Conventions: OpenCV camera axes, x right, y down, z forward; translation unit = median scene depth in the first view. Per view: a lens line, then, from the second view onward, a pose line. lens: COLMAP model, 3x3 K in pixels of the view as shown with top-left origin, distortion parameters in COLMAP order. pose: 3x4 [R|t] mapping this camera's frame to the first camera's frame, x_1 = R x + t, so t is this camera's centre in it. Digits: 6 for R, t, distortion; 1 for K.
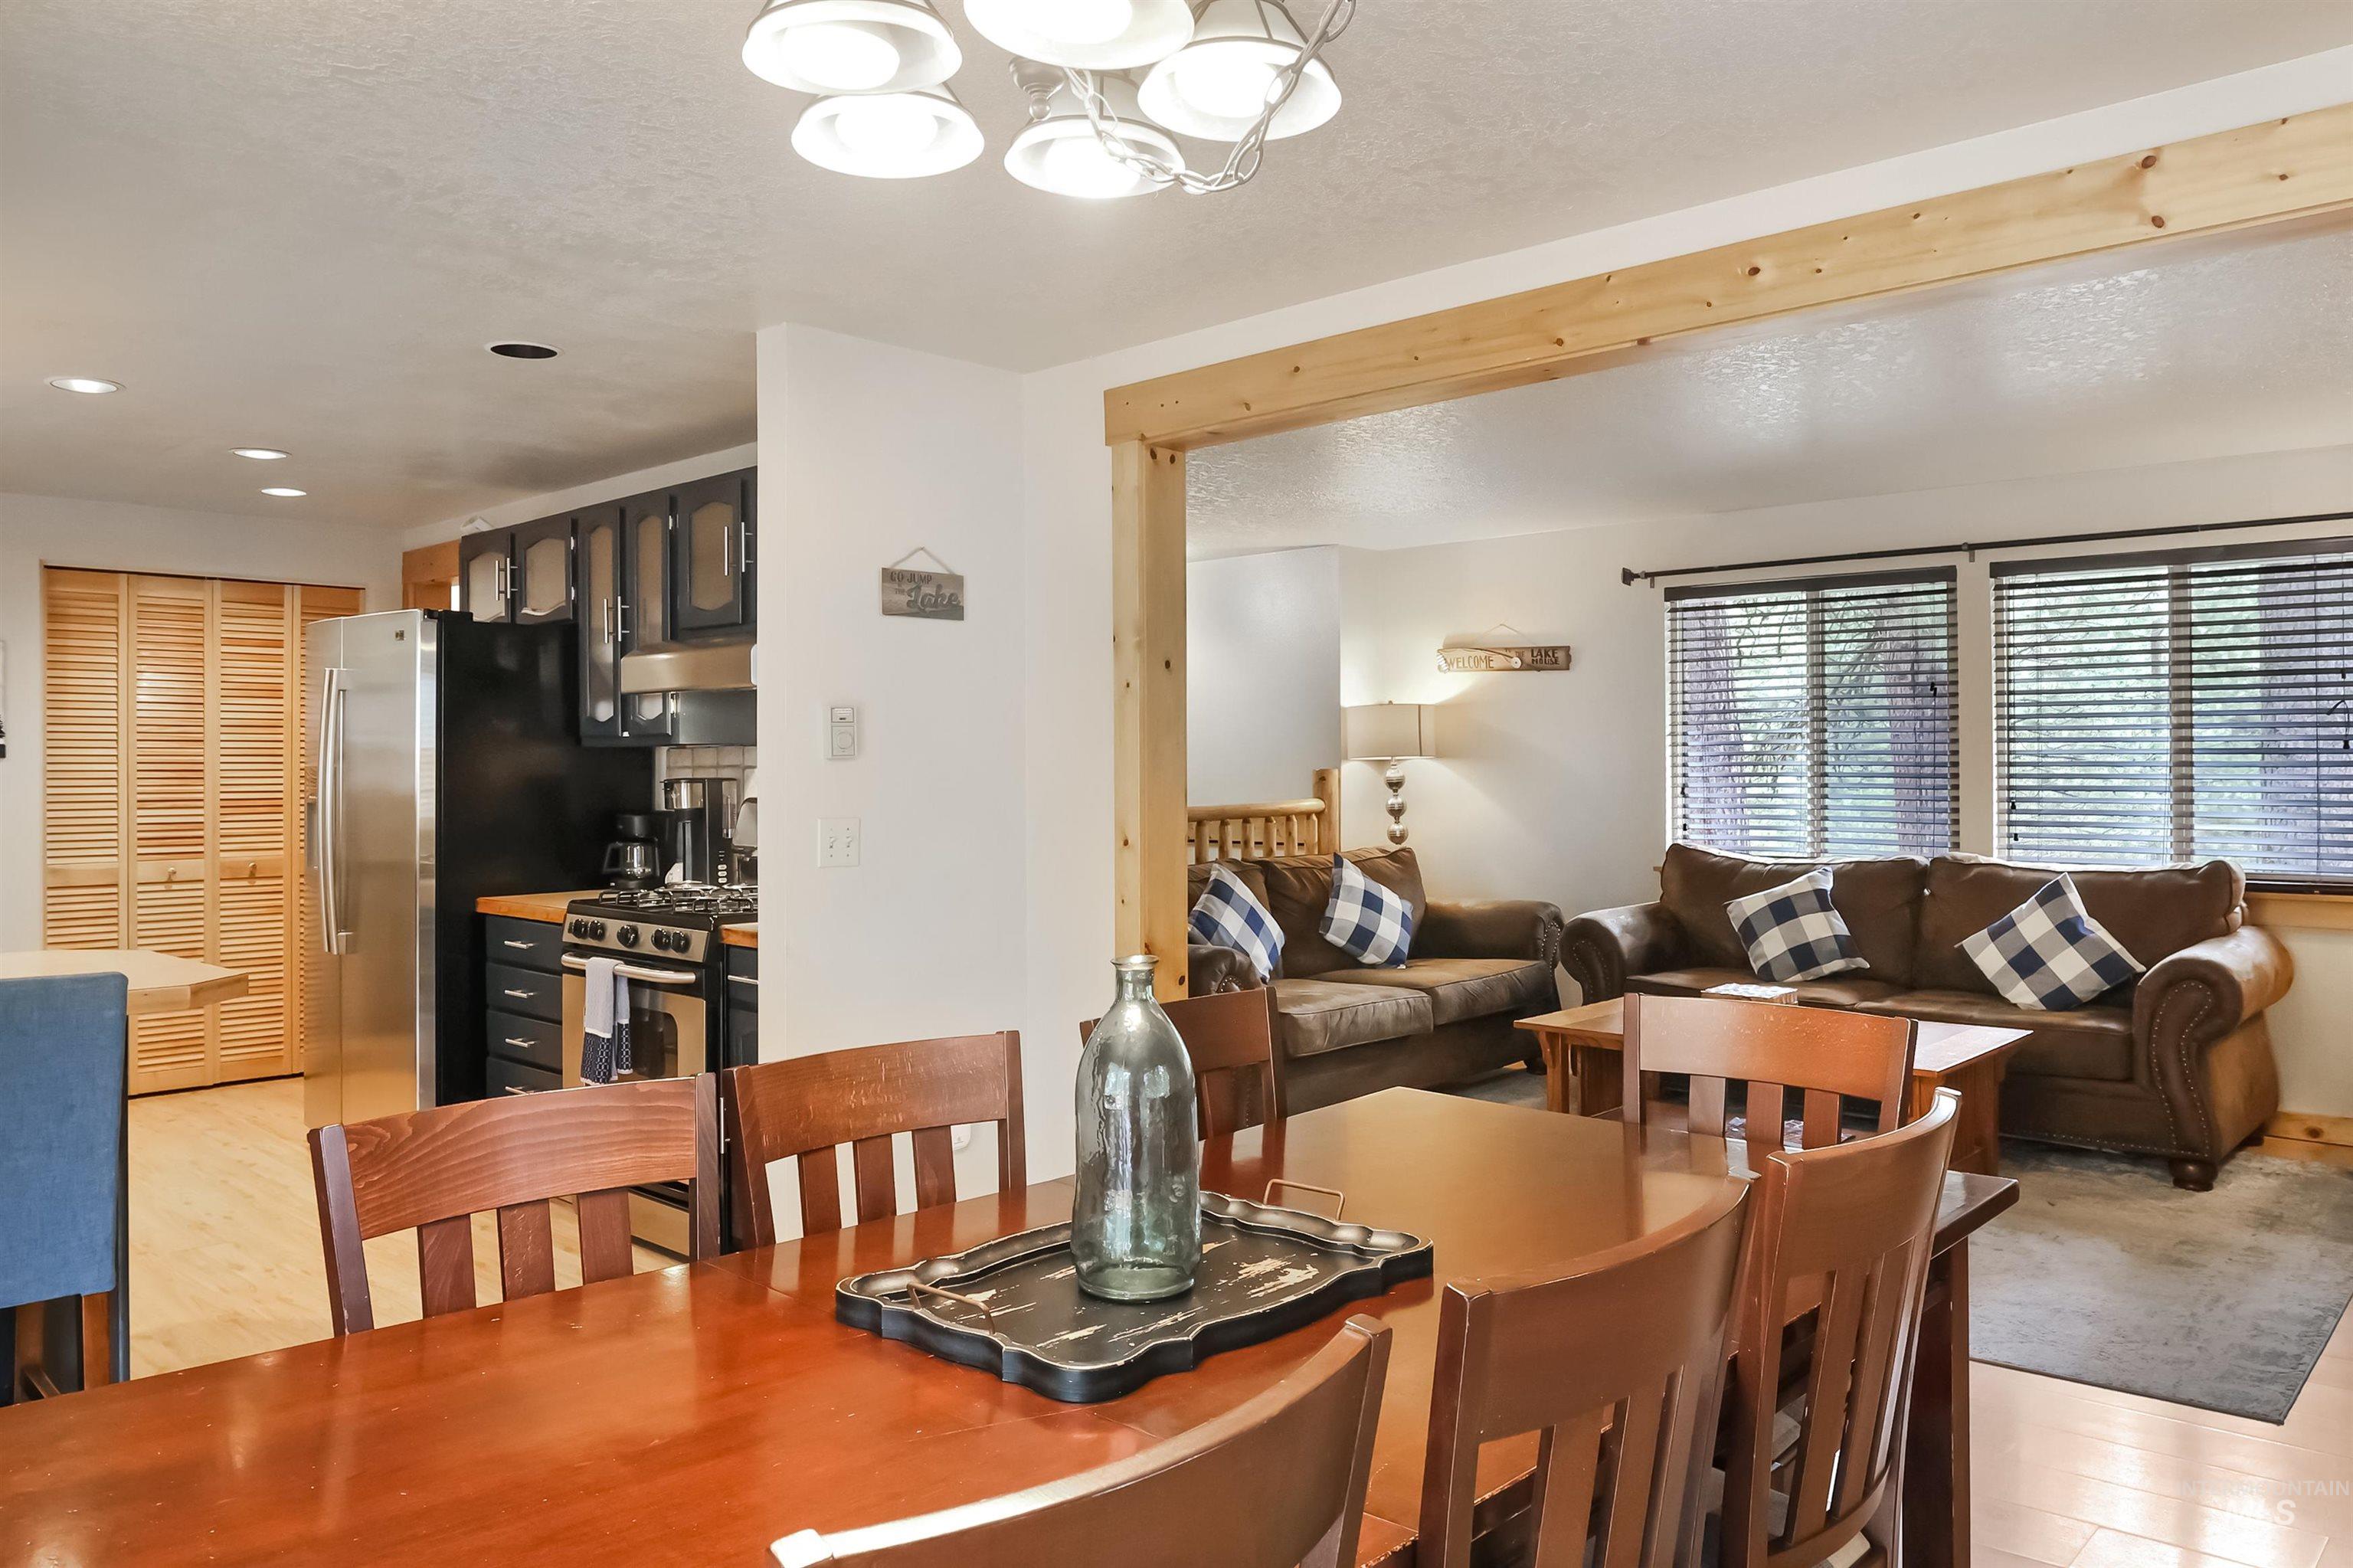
lens RADIAL K [[1672.8, 0, 1182.3], [0, 1672.8, 762.7], [0, 0, 1]] dist [-0.057432, 0.035081]
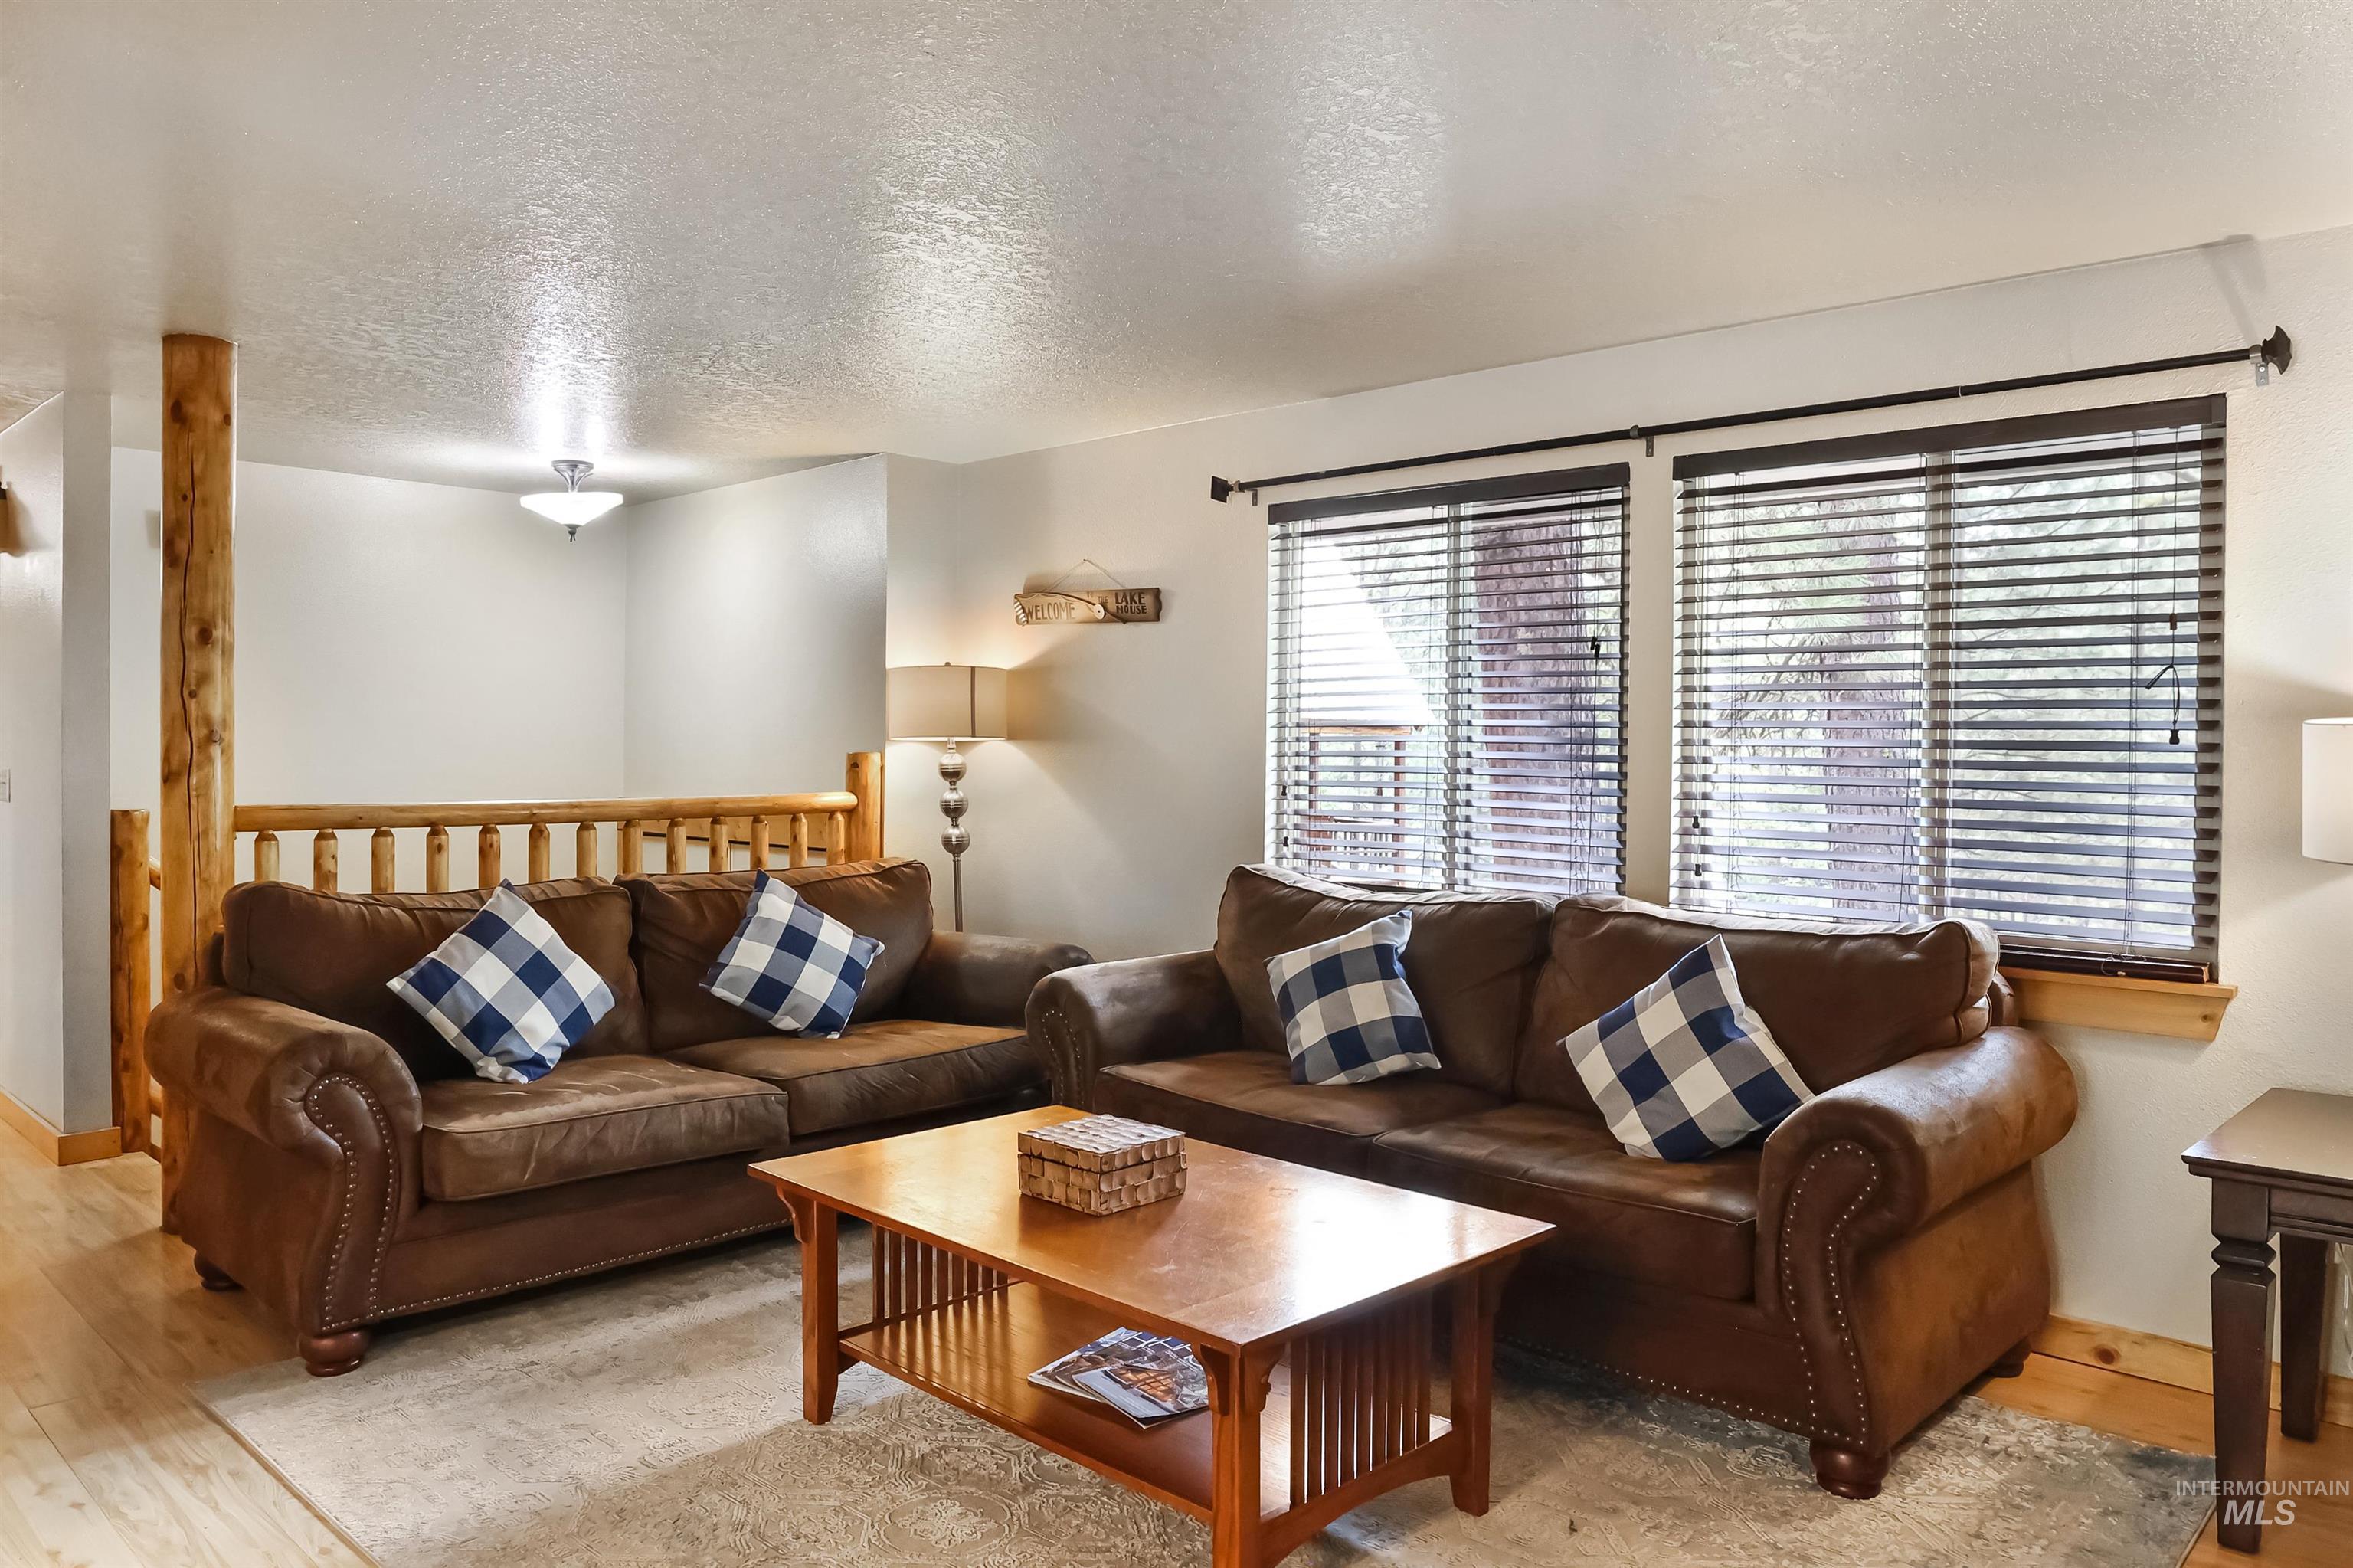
lens RADIAL K [[1642.5, 0, 1176.5], [0, 1642.5, 784.0], [0, 0, 1]] dist [-0.062856, 0.035989]
pose [[0.999591, 0.016424, -0.023396, 0.318842], [-0.015902, 0.999624, 0.022324, -0.000876], [0.023754, -0.021943, 0.999477, 0.351012]]
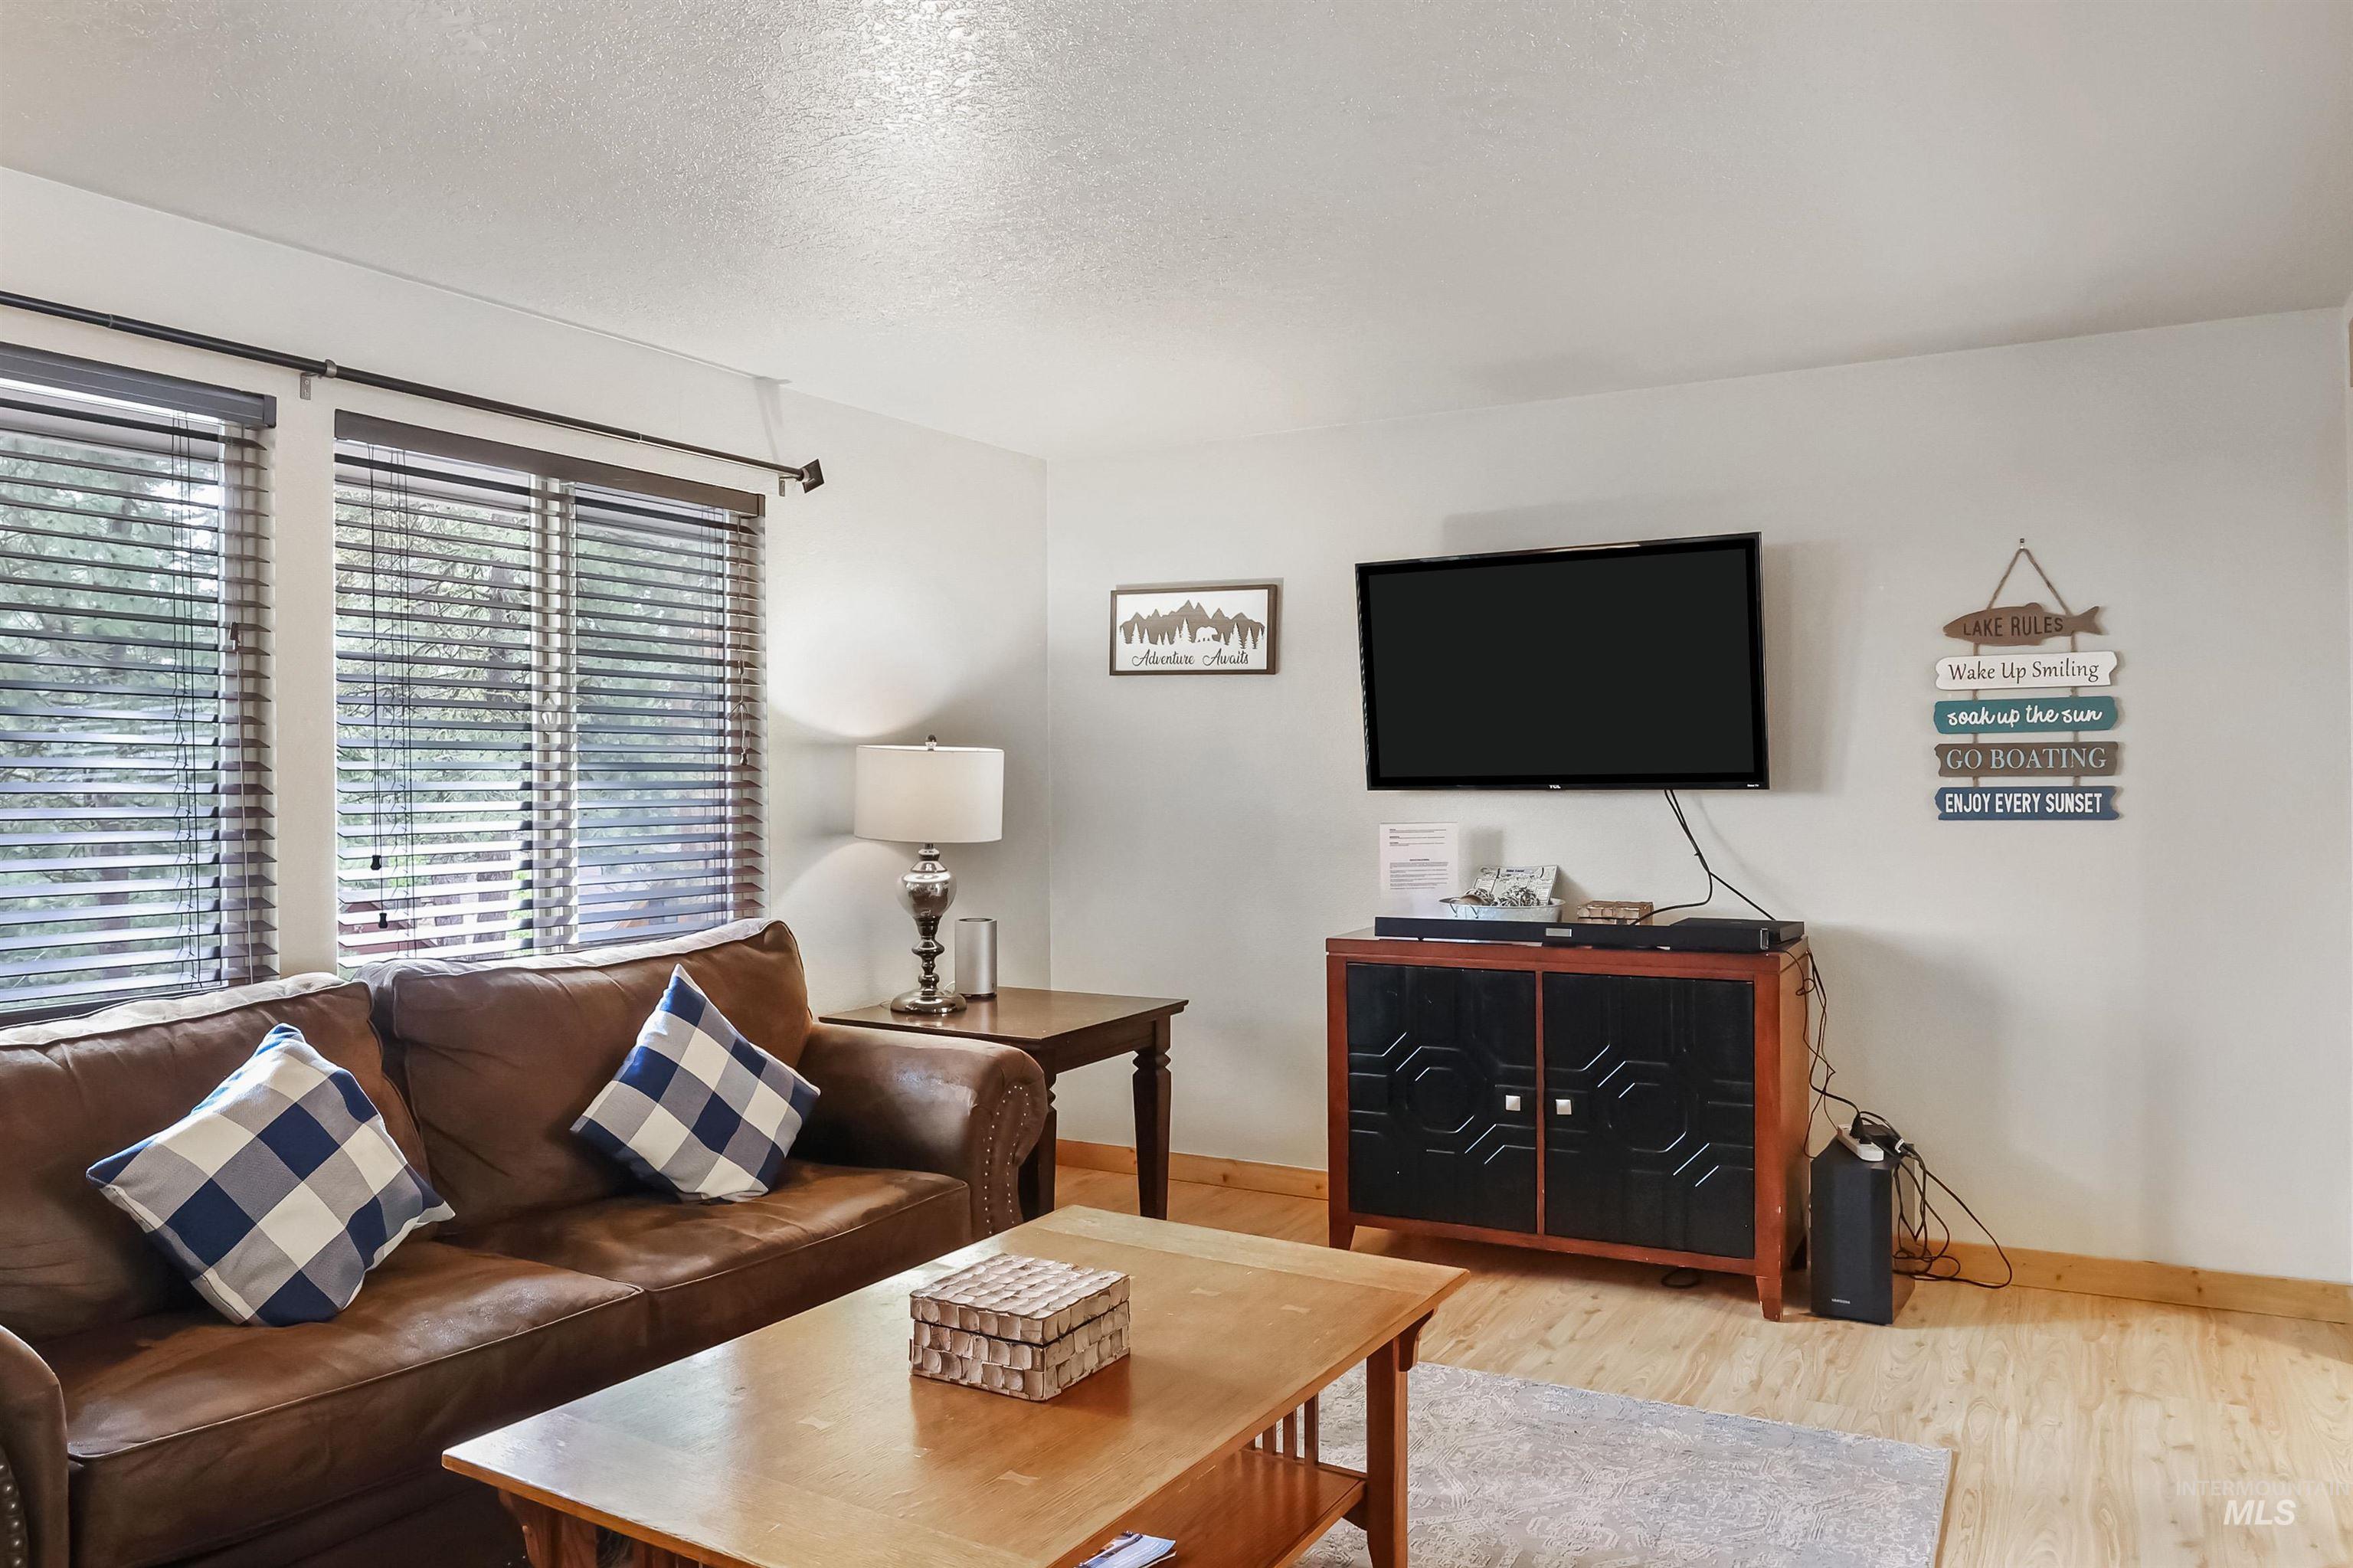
lens RADIAL K [[1674.6, 0, 1176.5], [0, 1674.6, 784.0], [0, 0, 1]] dist [-0.072974, 0.061111]
pose [[-0.222857, 0.005989, 0.974833, -0.084741], [0.010109, 0.999942, -0.003832, 0.004752], [-0.974799, 0.009000, -0.222904, 0.882933]]
